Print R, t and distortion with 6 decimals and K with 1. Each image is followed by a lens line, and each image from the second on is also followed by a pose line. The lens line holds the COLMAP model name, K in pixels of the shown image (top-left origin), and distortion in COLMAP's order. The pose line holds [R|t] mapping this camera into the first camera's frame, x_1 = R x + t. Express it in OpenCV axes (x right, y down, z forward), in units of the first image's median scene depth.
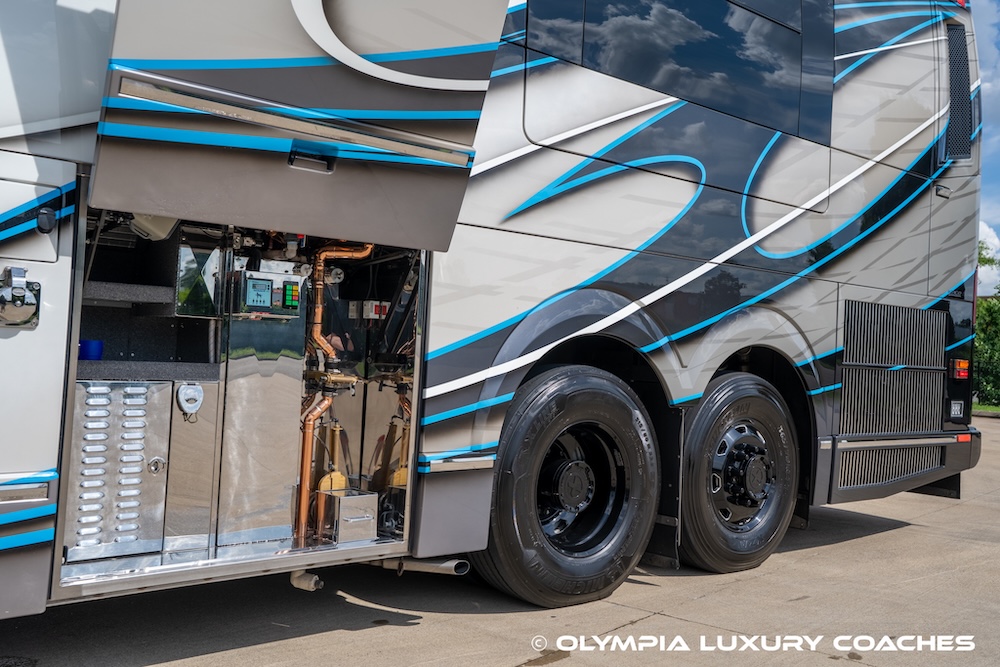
lens RADIAL K [[930.8, 0, 500.0], [0, 930.8, 333.5], [0, 0, 1]] dist [0.062470, 0.005537]
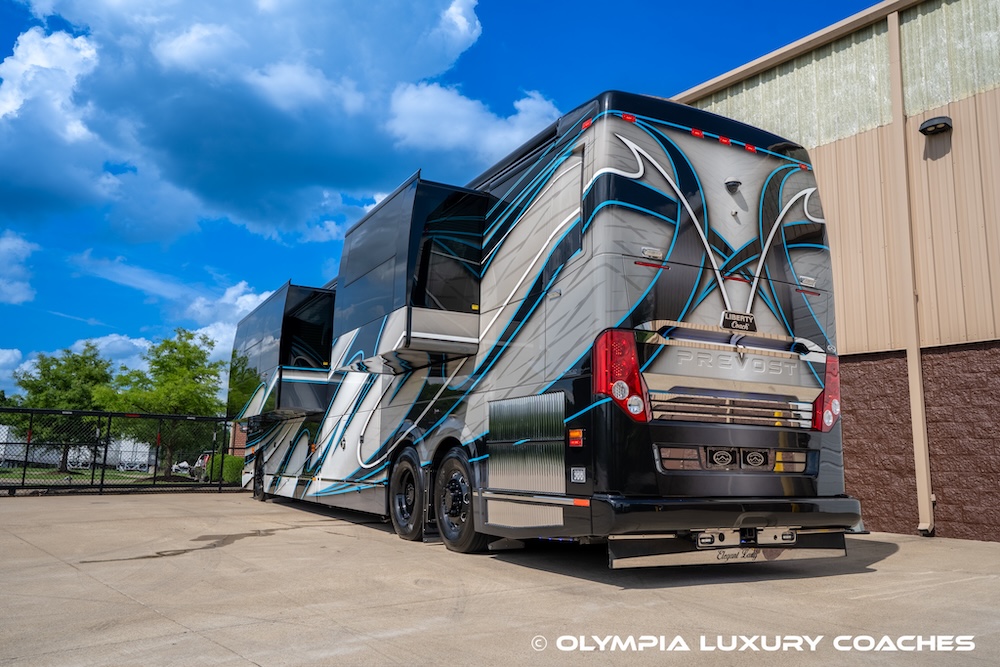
lens RADIAL K [[772.1, 0, 500.0], [0, 772.1, 333.5], [0, 0, 1]] dist [-0.002932, 0.068547]
pose [[-0.207632, -0.205393, -0.956401, 2.163063], [0.003893, 0.977527, -0.210776, 0.167772], [0.978199, -0.047487, -0.202166, 1.703834]]
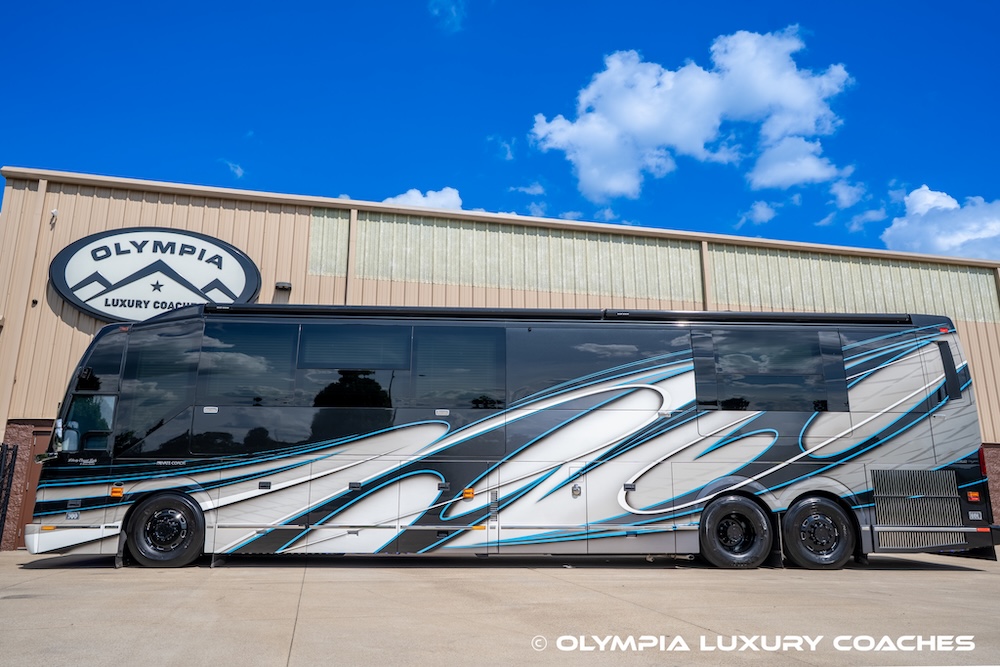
lens RADIAL K [[731.6, 0, 501.2], [0, 731.6, 321.6], [0, 0, 1]] dist [-0.007437, 0.045429]
pose [[0.792321, -0.172189, -0.585302, 1.069211], [0.044779, 0.973172, -0.225679, -0.031333], [0.608458, 0.152600, 0.778776, -1.616668]]
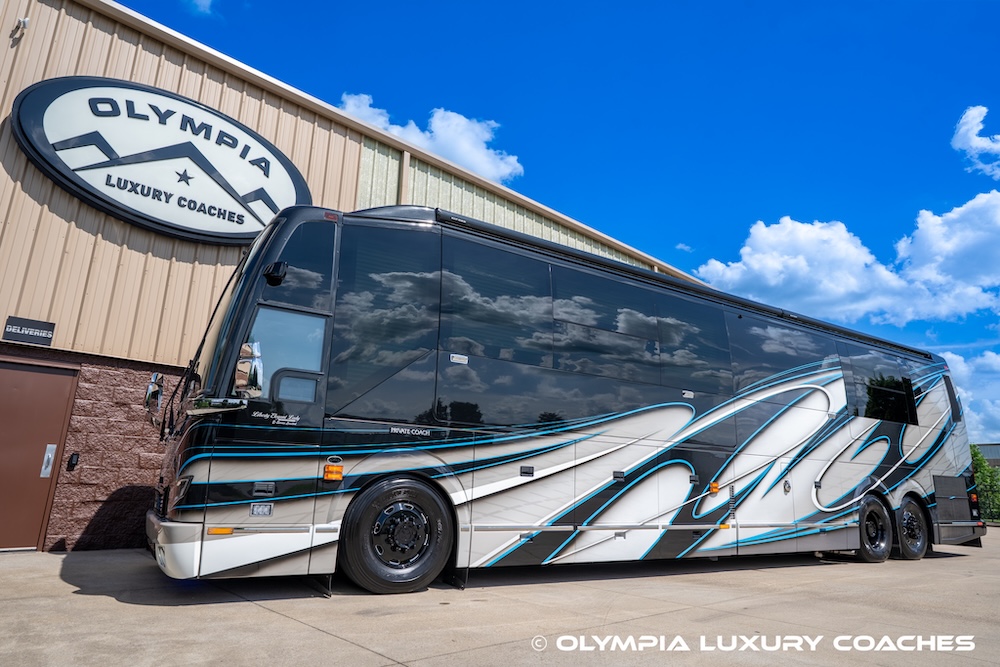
lens RADIAL K [[606.6, 0, 500.6], [0, 606.6, 321.1], [0, 0, 1]] dist [-0.036841, 0.038690]
pose [[0.989956, -0.039449, -0.135761, -0.992758], [0.006638, 0.972192, -0.234092, -0.098117], [0.141221, 0.230840, 0.962689, -1.623628]]
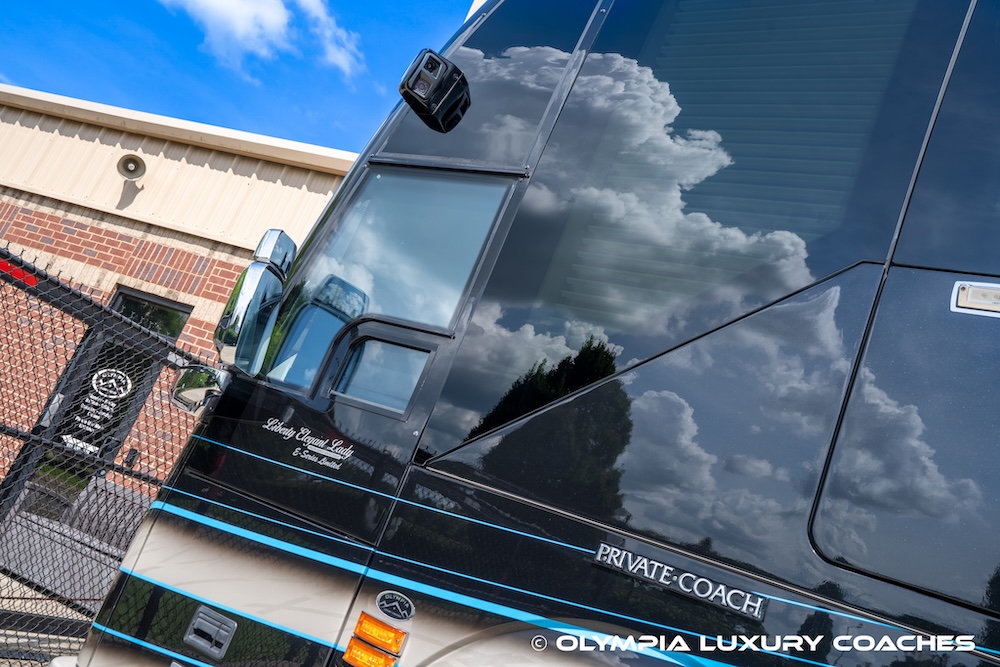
lens RADIAL K [[930.8, 0, 500.0], [0, 930.8, 333.5], [0, 0, 1]] dist [0.062470, 0.005537]
pose [[0.310966, -0.177644, -0.933672, -0.935776], [-0.328192, 0.901878, -0.280902, -0.124681], [0.891959, 0.393774, 0.222152, -0.514737]]
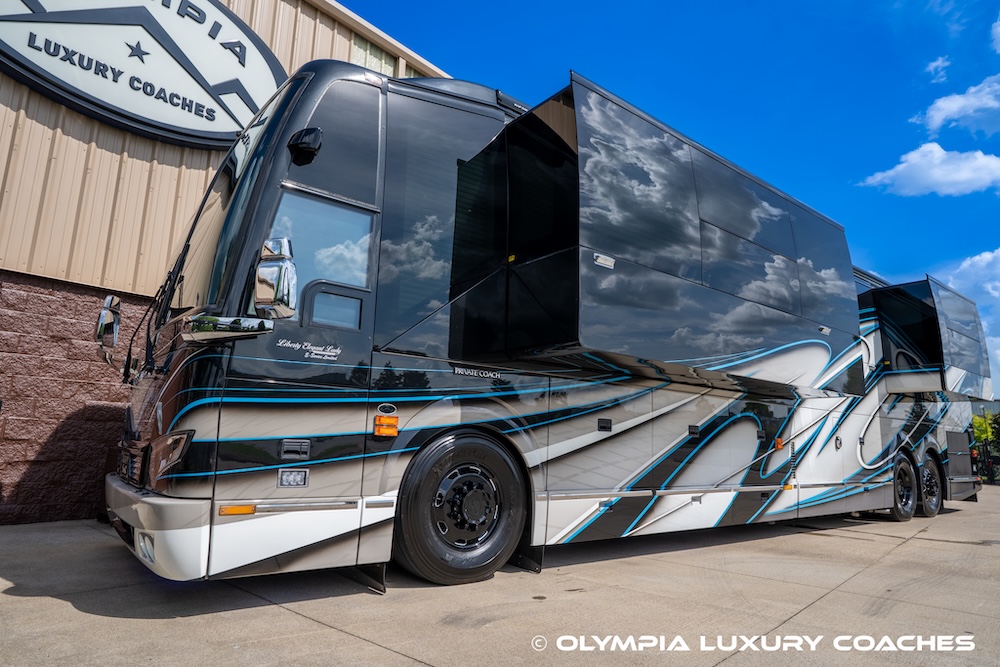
lens RADIAL K [[594.1, 0, 500.5], [0, 594.1, 322.0], [0, 0, 1]] dist [-0.036278, 0.035013]
pose [[0.999379, -0.007792, -0.034361, -1.317395], [0.002023, 0.986322, -0.164819, -0.095374], [0.035176, 0.164648, 0.985725, -1.292866]]
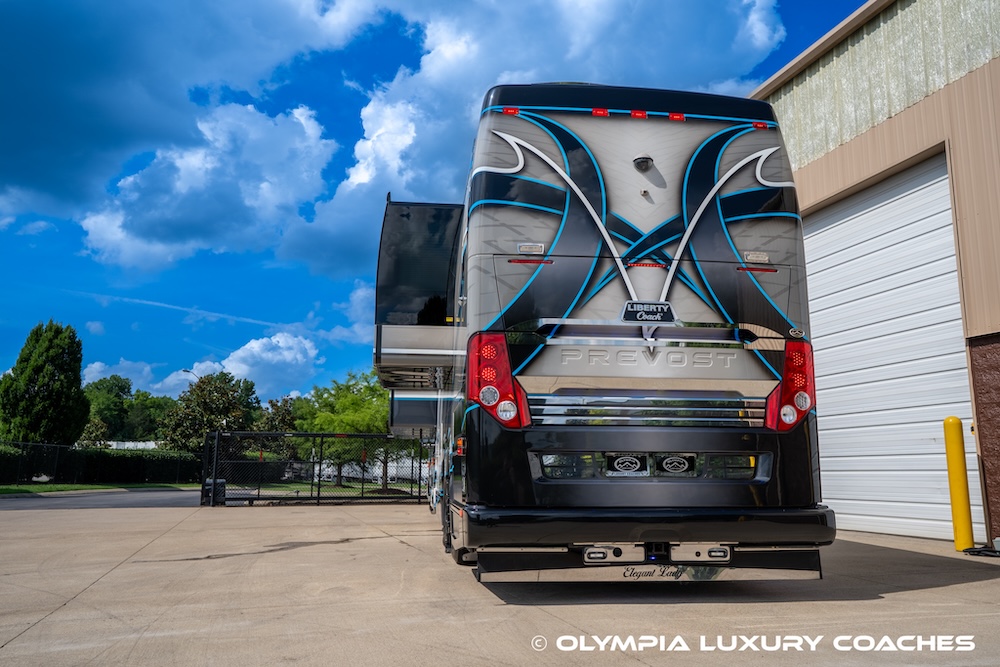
lens RADIAL K [[768.0, 0, 500.0], [0, 768.0, 333.5], [0, 0, 1]] dist [0.000429, 0.056047]
pose [[-0.555139, -0.188881, -0.810028, 1.857945], [0.000489, 0.973800, -0.227404, 0.172292], [0.831758, -0.126637, -0.540502, 2.362647]]
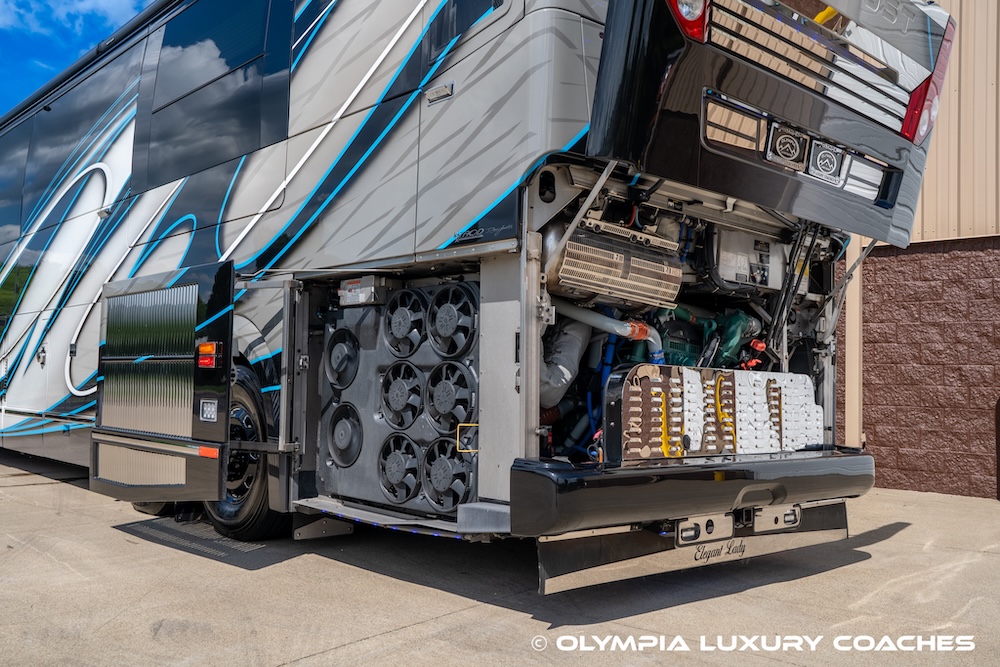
lens RADIAL K [[872.8, 0, 500.0], [0, 872.8, 333.5], [0, 0, 1]] dist [0.059284, 0.007254]
pose [[0.041533, -0.100556, -0.994064, 1.611506], [0.003348, 0.994931, -0.100504, 0.122986], [0.999132, 0.000846, 0.041659, 1.531376]]
